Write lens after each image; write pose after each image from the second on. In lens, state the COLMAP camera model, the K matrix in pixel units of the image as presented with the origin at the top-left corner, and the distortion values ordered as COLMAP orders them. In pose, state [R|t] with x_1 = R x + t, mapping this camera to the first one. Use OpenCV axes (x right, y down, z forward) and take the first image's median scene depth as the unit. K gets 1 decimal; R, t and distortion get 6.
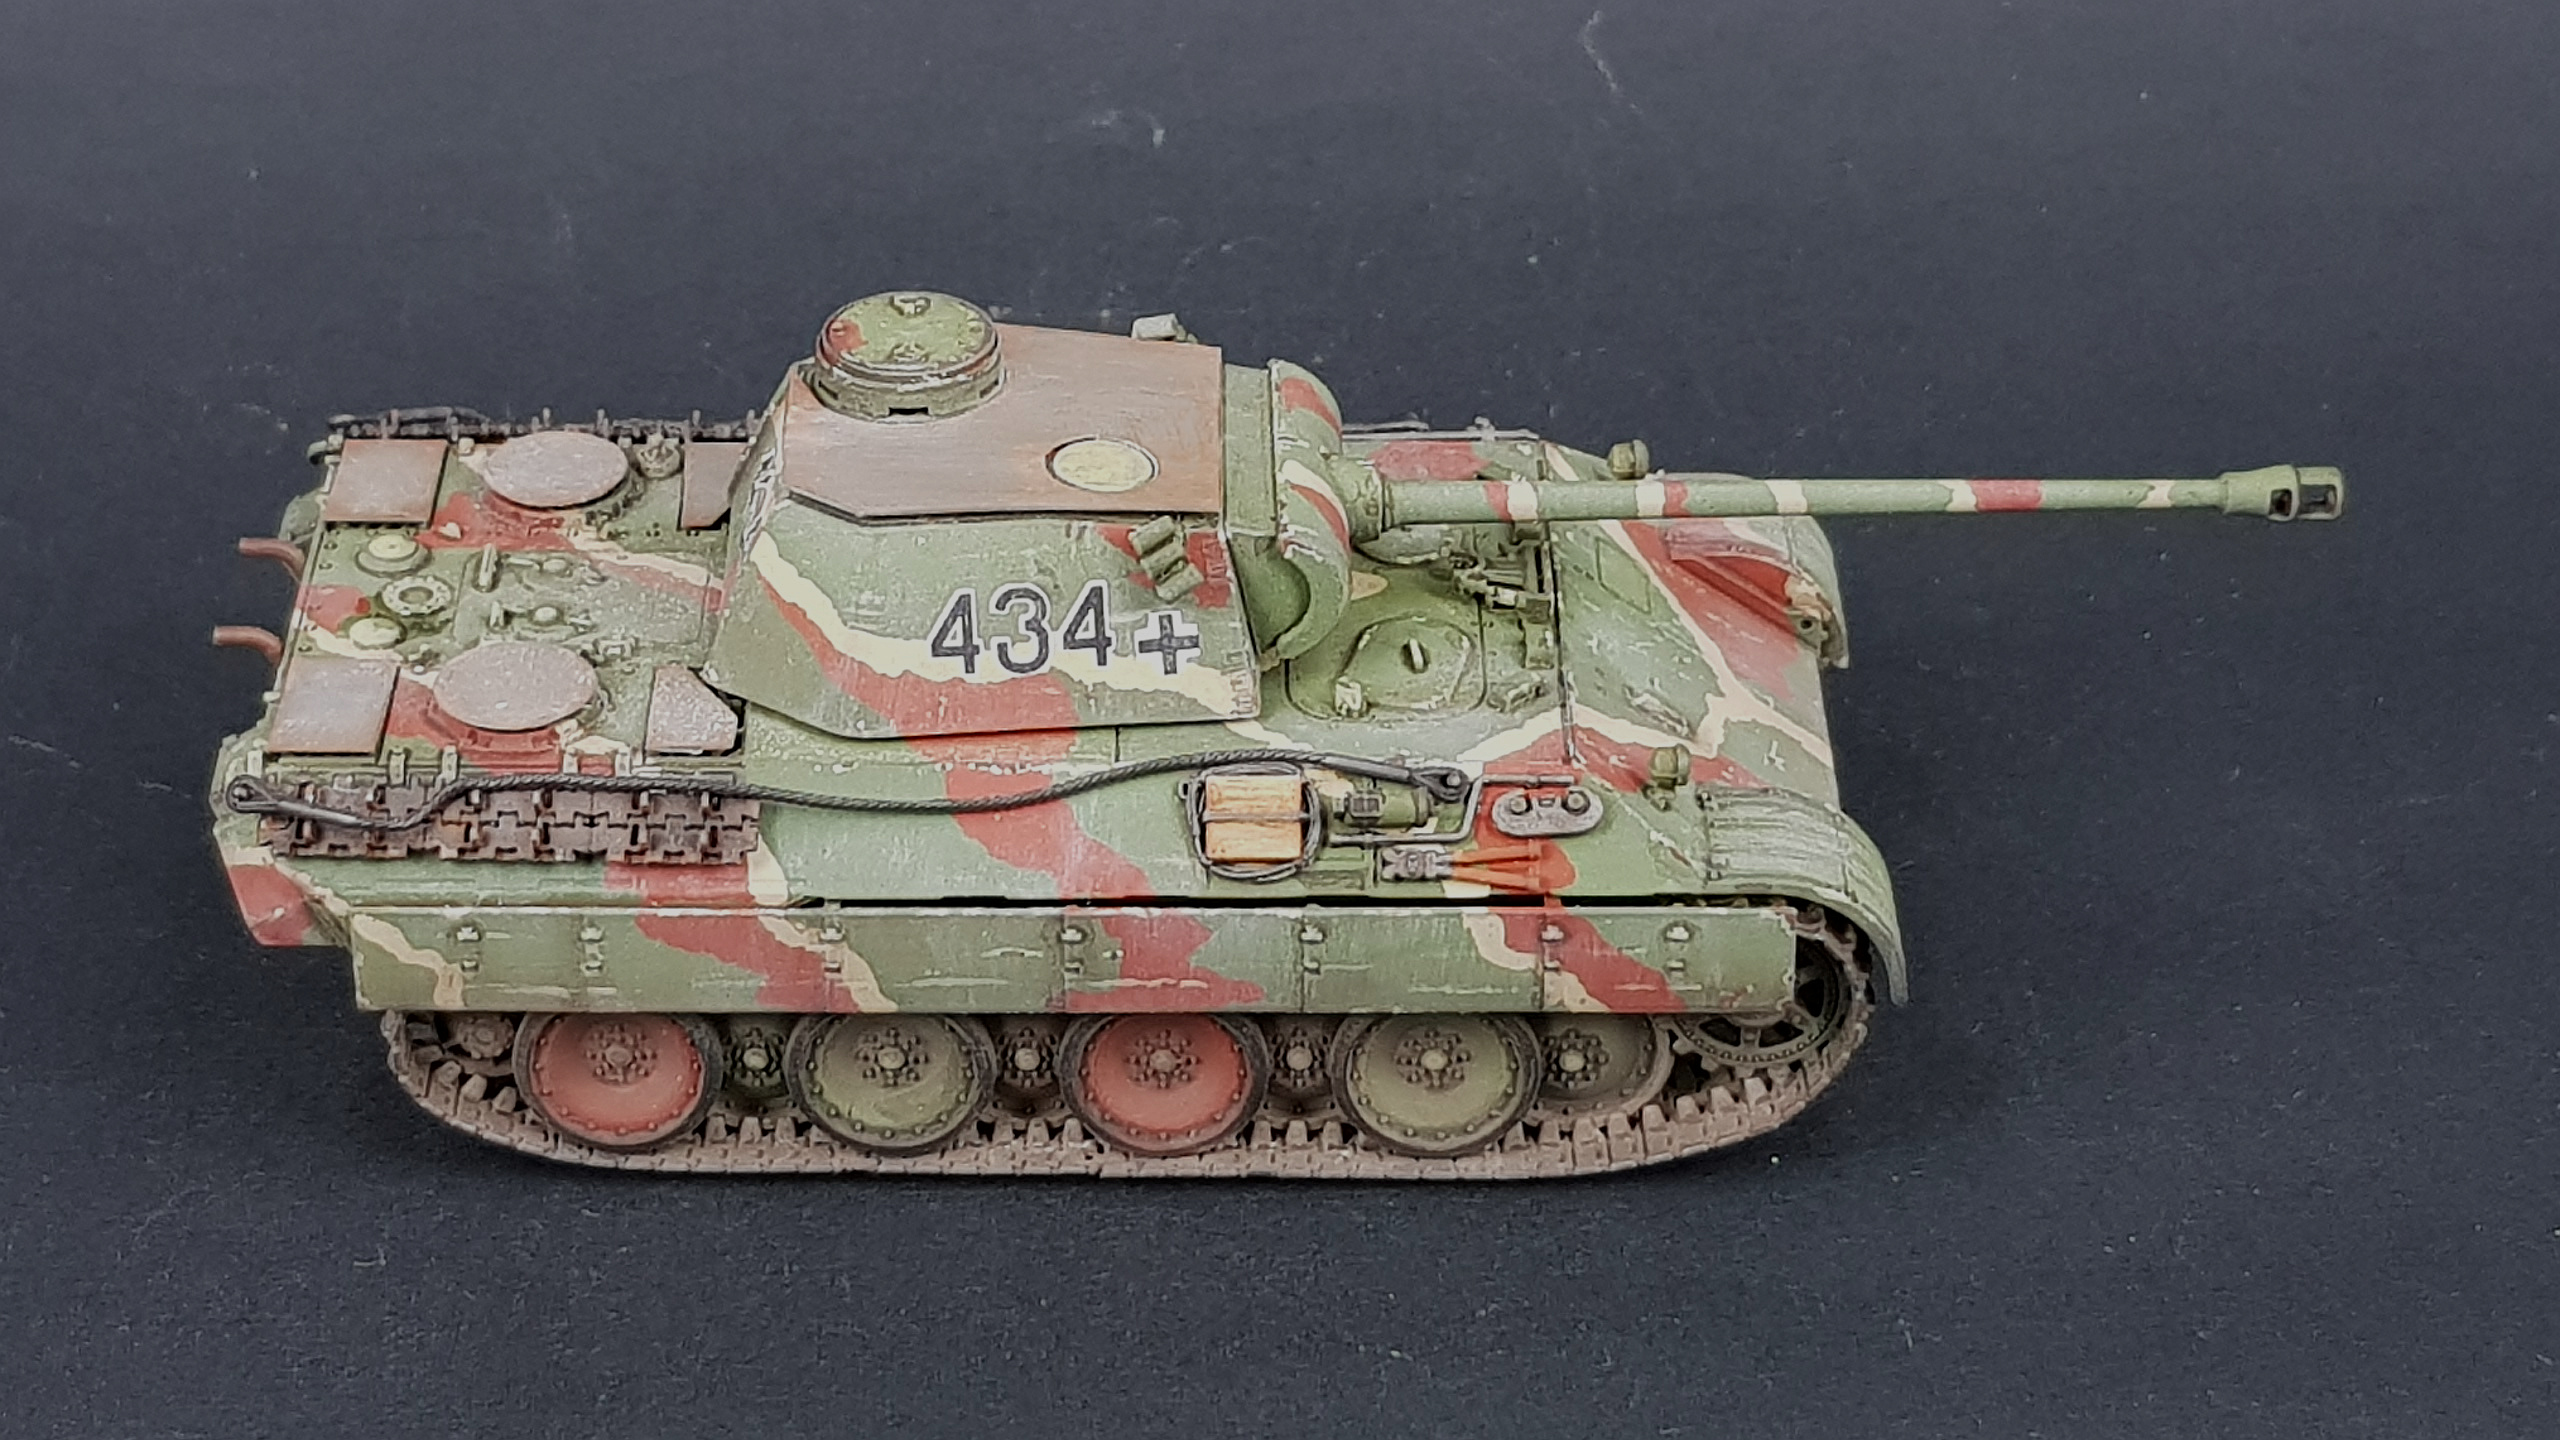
lens RADIAL K [[5807.5, 0, 1123.7], [0, 5807.5, 715.5], [0, 0, 1]] dist [0.108488, 0.271367]
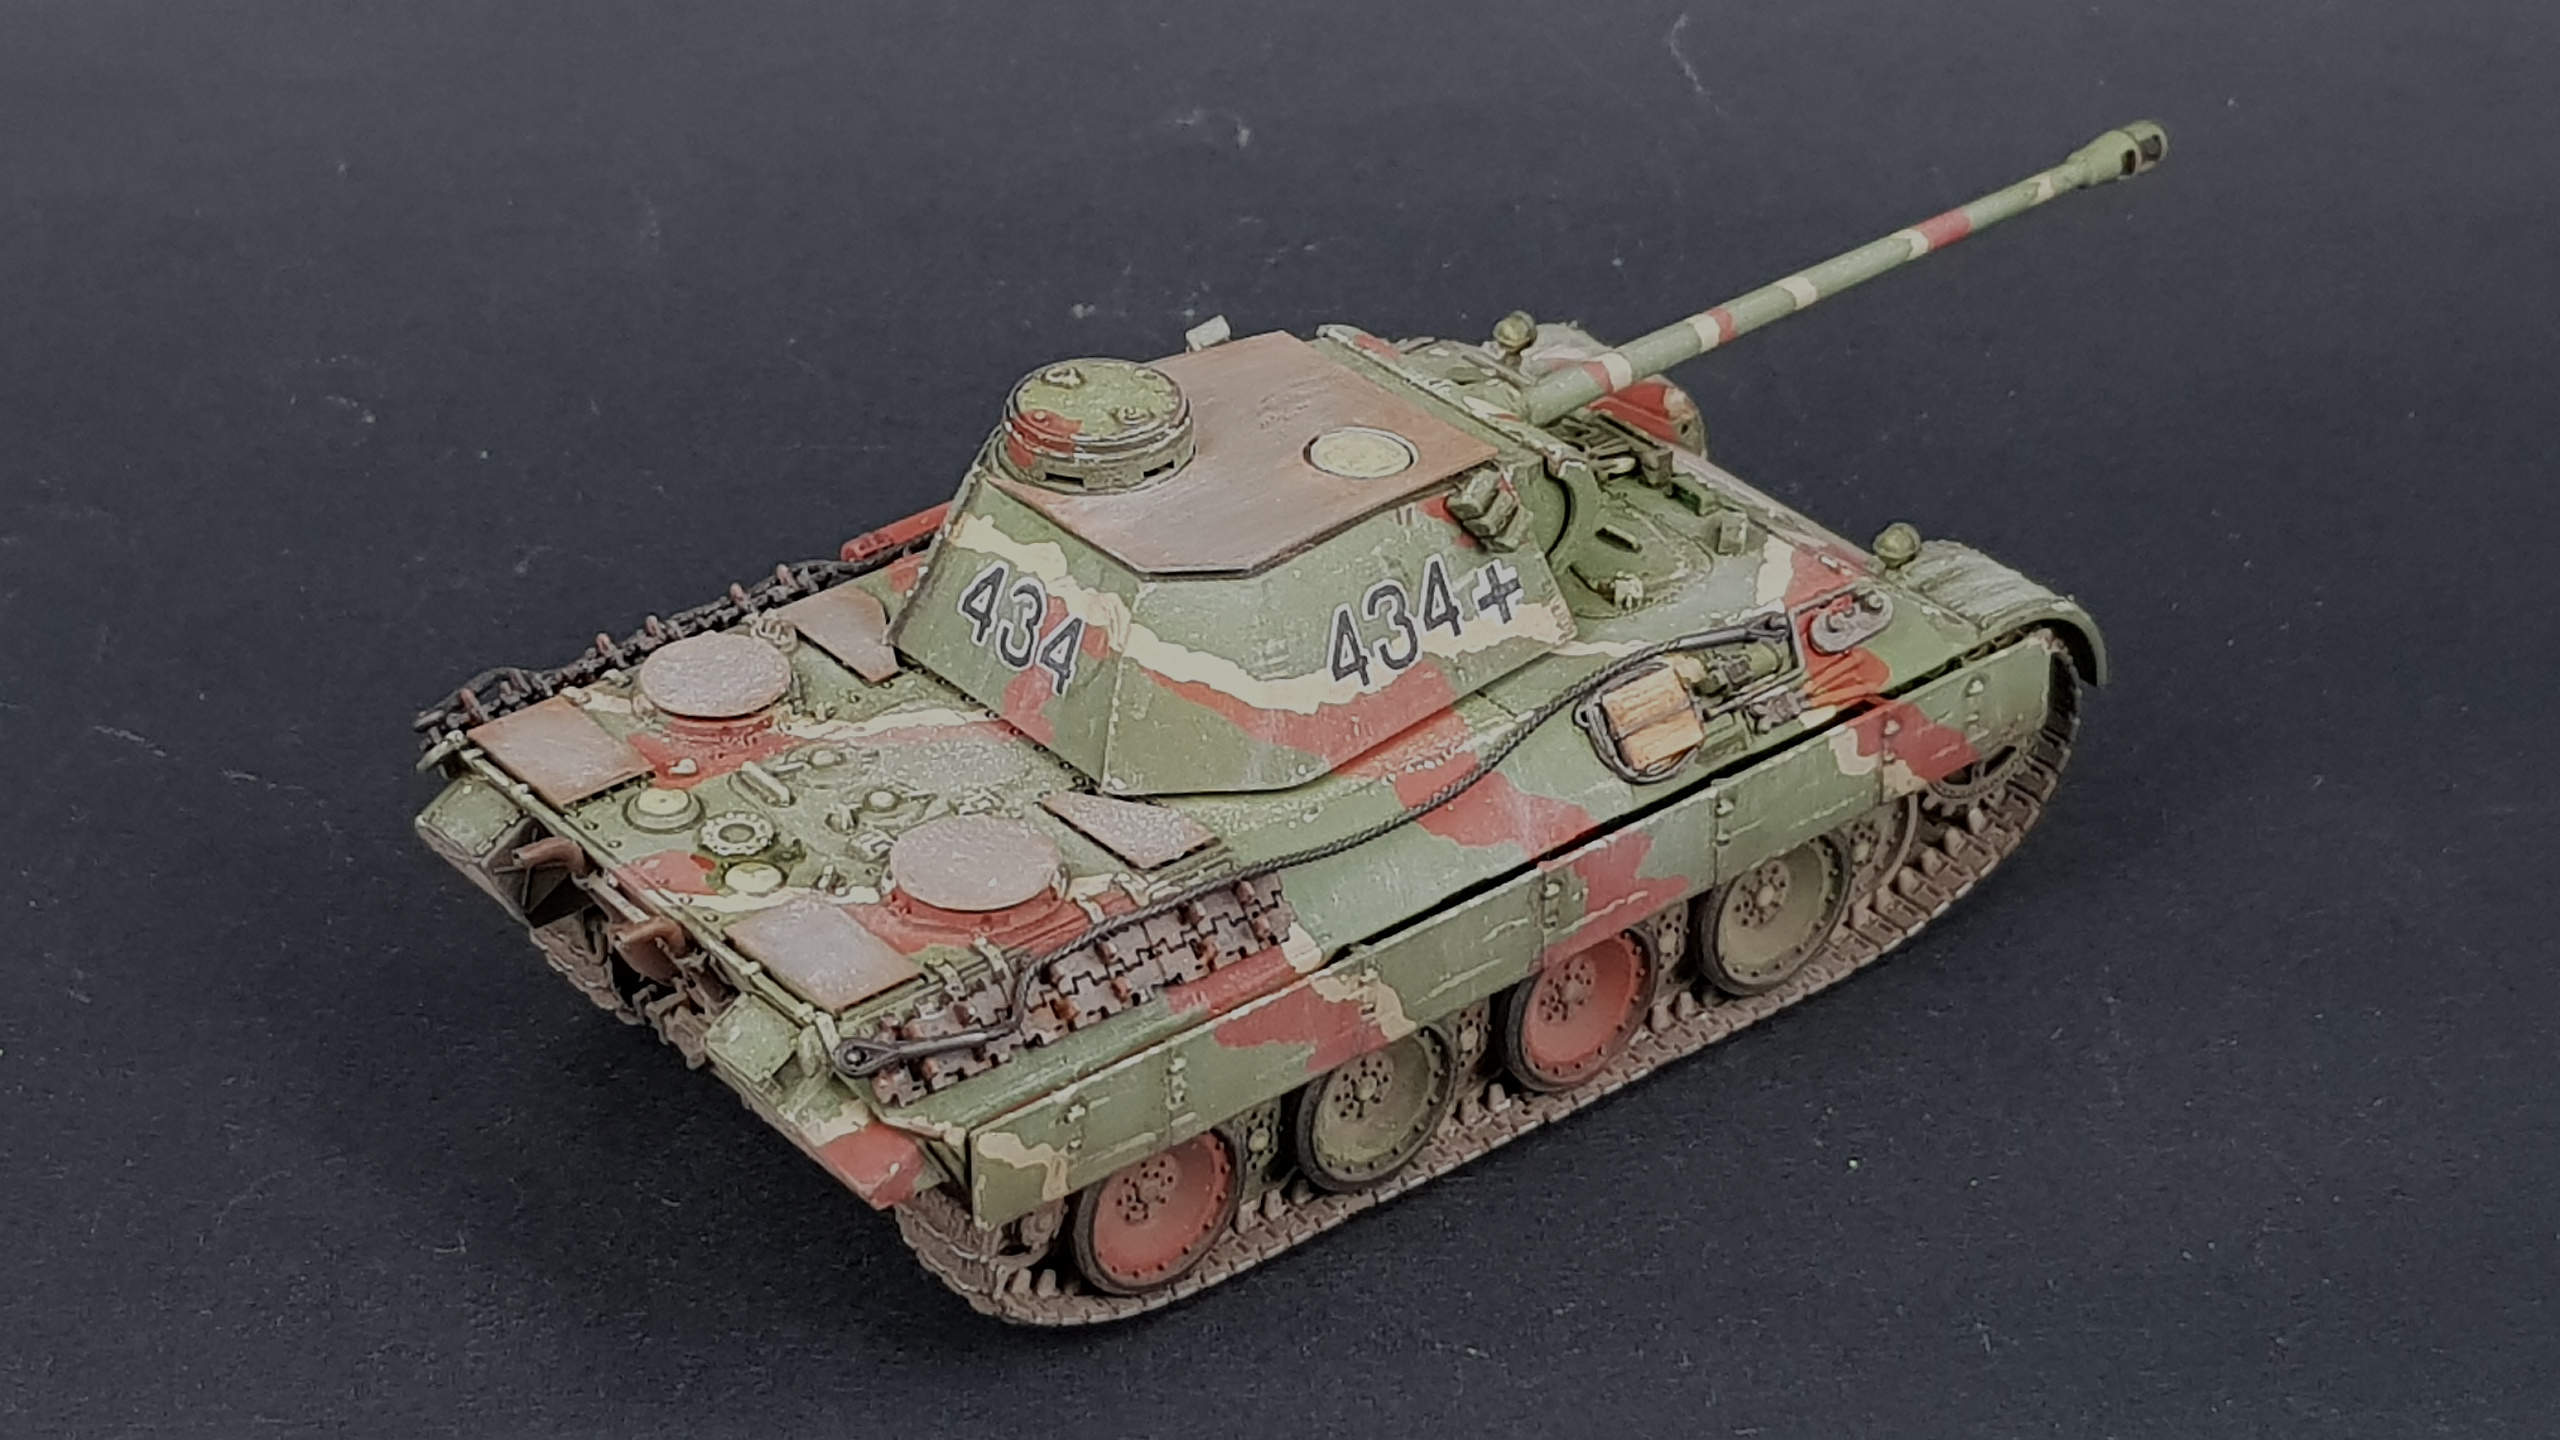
lens RADIAL K [[5807.5, 0, 1123.7], [0, 5807.5, 715.5], [0, 0, 1]] dist [0.108488, 0.271367]
pose [[0.777051, -0.335452, 0.532600, -0.591707], [0.338814, 0.936022, 0.095221, -0.111426], [-0.530468, 0.106461, 0.840994, 0.184687]]
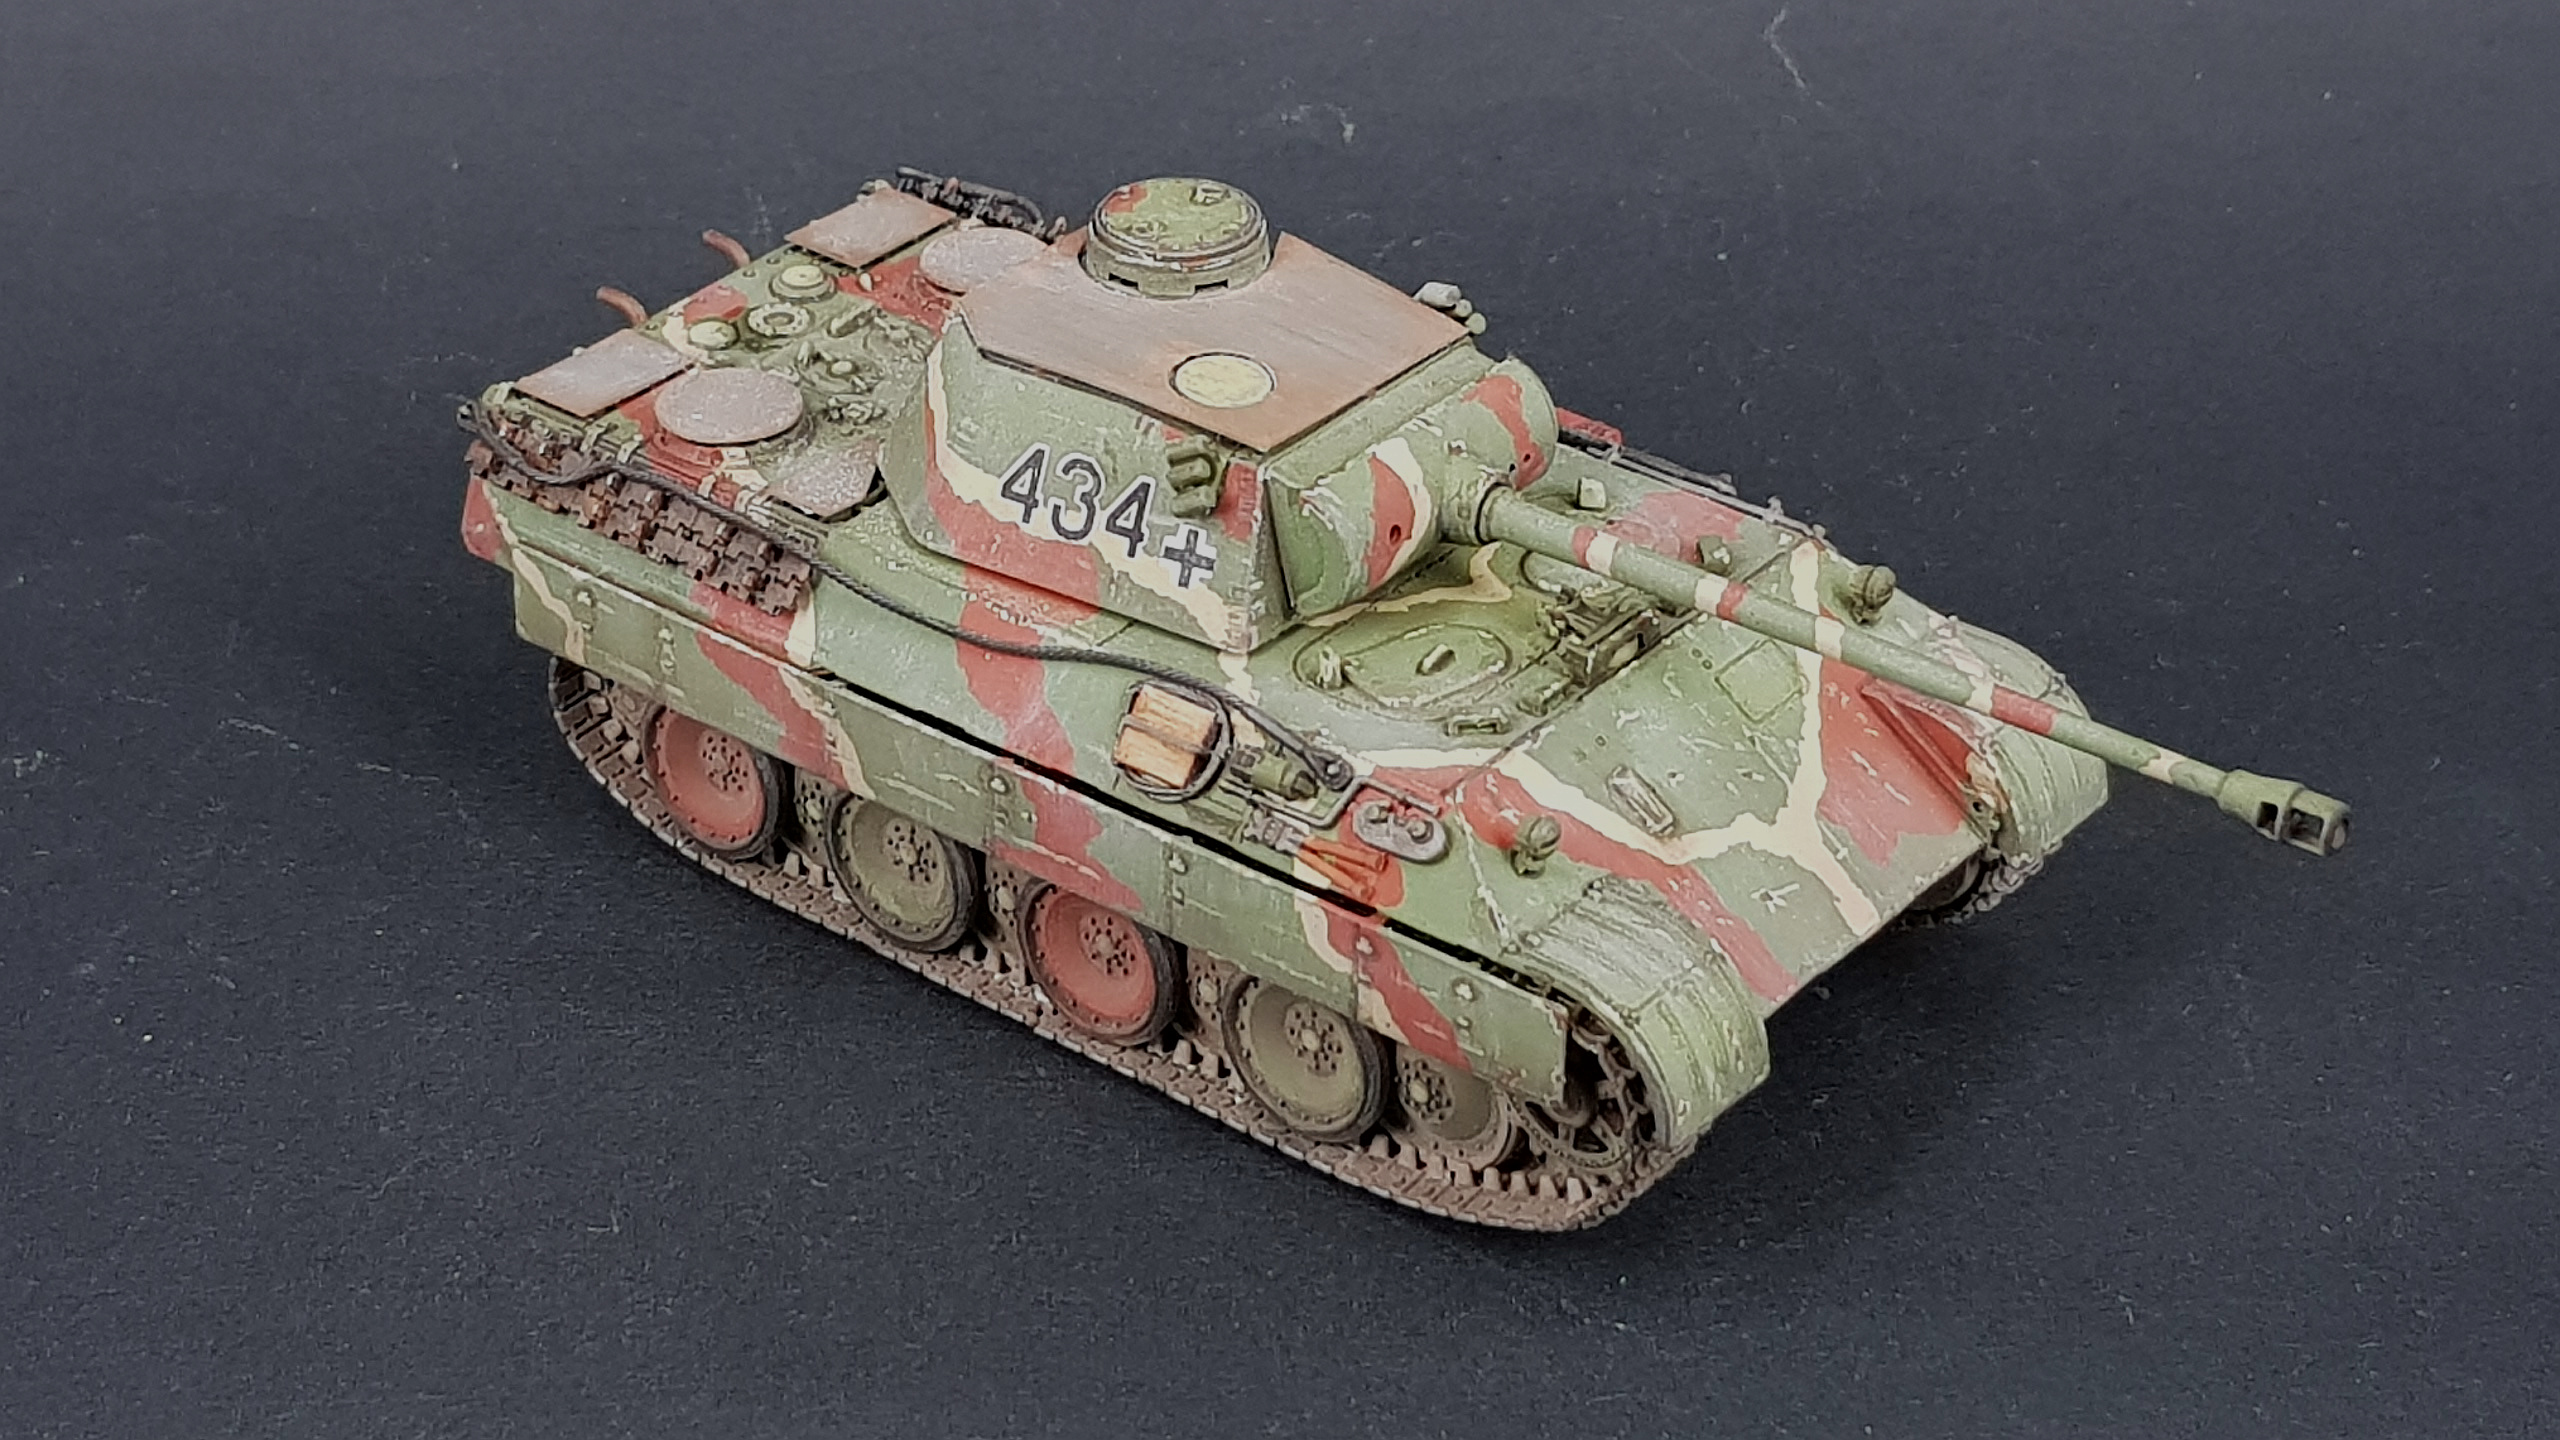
lens RADIAL K [[5807.5, 0, 1123.7], [0, 5807.5, 715.5], [0, 0, 1]] dist [0.108488, 0.271367]
pose [[0.779119, 0.335477, -0.529554, 0.555654], [-0.333905, 0.937033, 0.102352, -0.088073], [0.530547, 0.097076, 0.842078, 0.128217]]
